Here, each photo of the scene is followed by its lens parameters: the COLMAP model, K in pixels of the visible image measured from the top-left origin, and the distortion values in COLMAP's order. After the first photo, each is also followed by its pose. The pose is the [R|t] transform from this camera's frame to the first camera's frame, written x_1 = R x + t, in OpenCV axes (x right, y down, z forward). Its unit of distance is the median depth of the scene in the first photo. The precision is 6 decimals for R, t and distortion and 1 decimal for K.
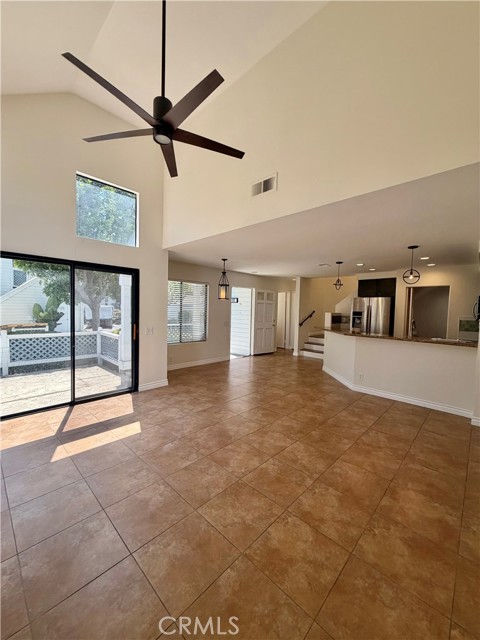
lens RADIAL K [[255.9, 0, 240.0], [0, 255.9, 320.0], [0, 0, 1]] dist [0.001246, -0.000243]
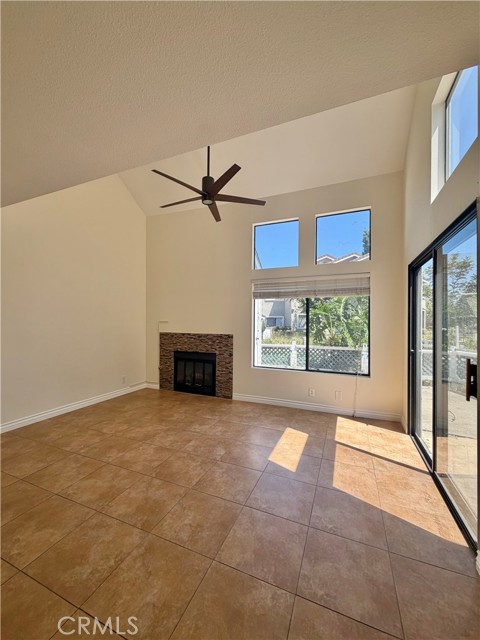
lens RADIAL K [[255.9, 0, 240.0], [0, 255.9, 320.0], [0, 0, 1]] dist [0.001246, -0.000243]
pose [[-0.934098, -0.037457, -0.355046, 0.019394], [-0.049332, 0.998483, 0.024449, -0.039732], [0.353592, 0.040353, -0.934529, 1.622802]]
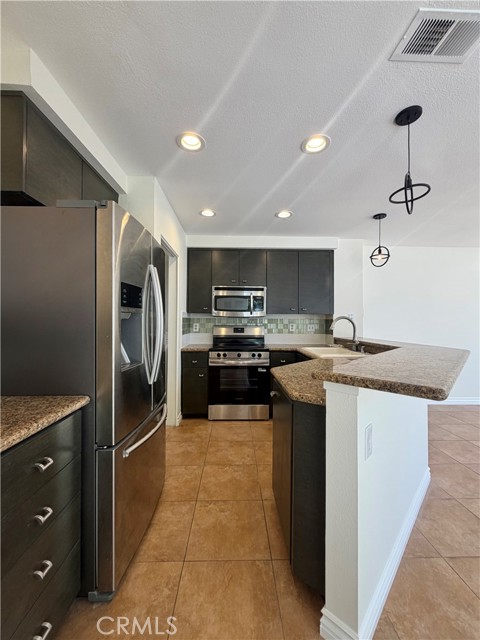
lens RADIAL K [[261.5, 0, 240.0], [0, 261.5, 320.0], [0, 0, 1]] dist [0.000603, 0.000075]
pose [[-0.707146, -0.022176, 0.706720, 0.533145], [0.007180, 0.999231, 0.038539, -0.025560], [-0.707031, 0.032327, -0.706443, 2.273068]]
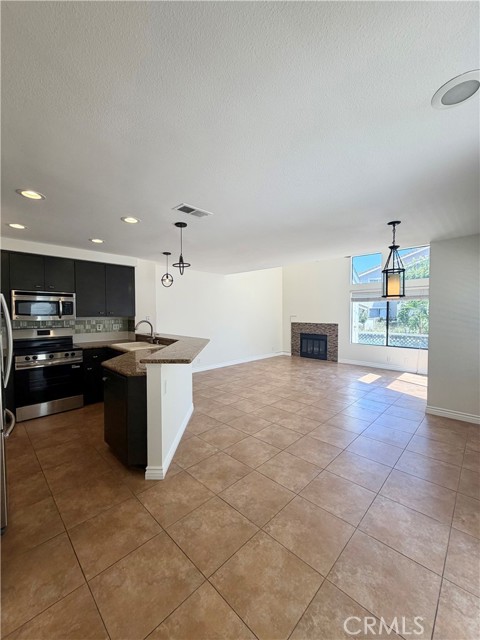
lens RADIAL K [[255.9, 0, 240.0], [0, 255.9, 320.0], [0, 0, 1]] dist [0.001246, -0.000243]
pose [[-0.999602, -0.026447, 0.009845, 0.430776], [-0.025634, 0.996845, 0.075119, -0.111500], [-0.011801, 0.074837, -0.997126, 2.649194]]
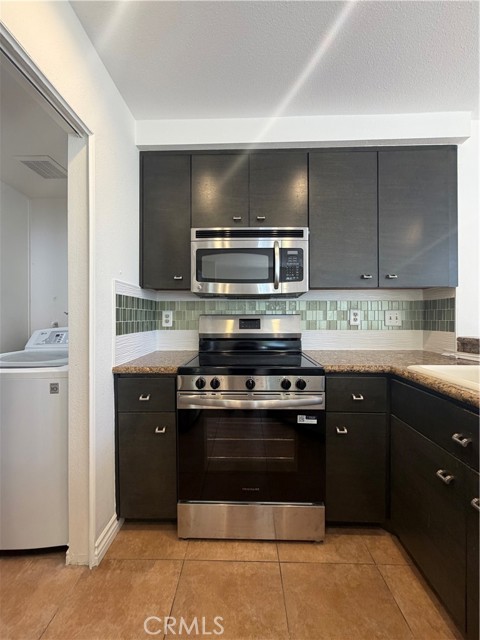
lens RADIAL K [[255.9, 0, 240.0], [0, 255.9, 320.0], [0, 0, 1]] dist [0.001246, -0.000243]
pose [[-0.672519, -0.029622, 0.739486, 0.977139], [0.018844, 0.998189, 0.057123, 0.026506], [-0.739840, 0.052351, -0.670743, 1.828541]]
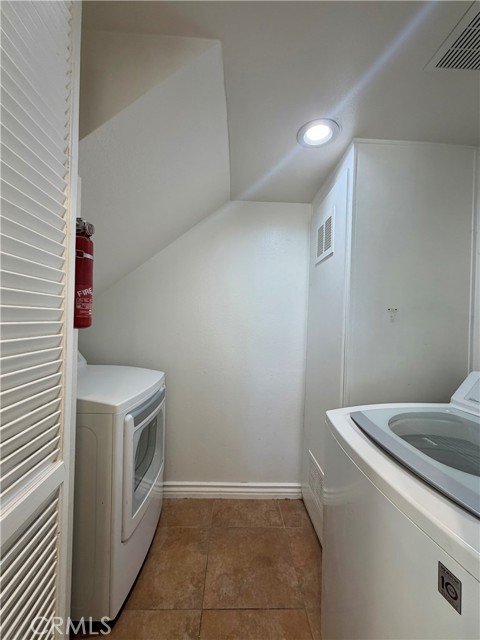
lens RADIAL K [[255.9, 0, 240.0], [0, 255.9, 320.0], [0, 0, 1]] dist [0.001246, -0.000243]
pose [[0.708442, -0.011769, 0.705671, 1.280888], [0.024393, 0.999672, -0.007817, 0.004495], [-0.705347, 0.022752, 0.708497, 1.760344]]
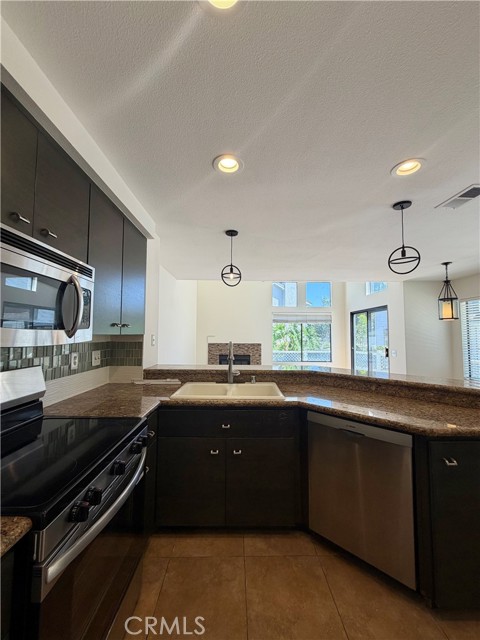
lens RADIAL K [[255.9, 0, 240.0], [0, 255.9, 320.0], [0, 0, 1]] dist [0.001246, -0.000243]
pose [[-0.712150, -0.072144, -0.698310, 1.400595], [-0.059460, 0.997330, -0.042398, -0.030469], [0.699505, 0.011328, -0.714538, 1.885834]]
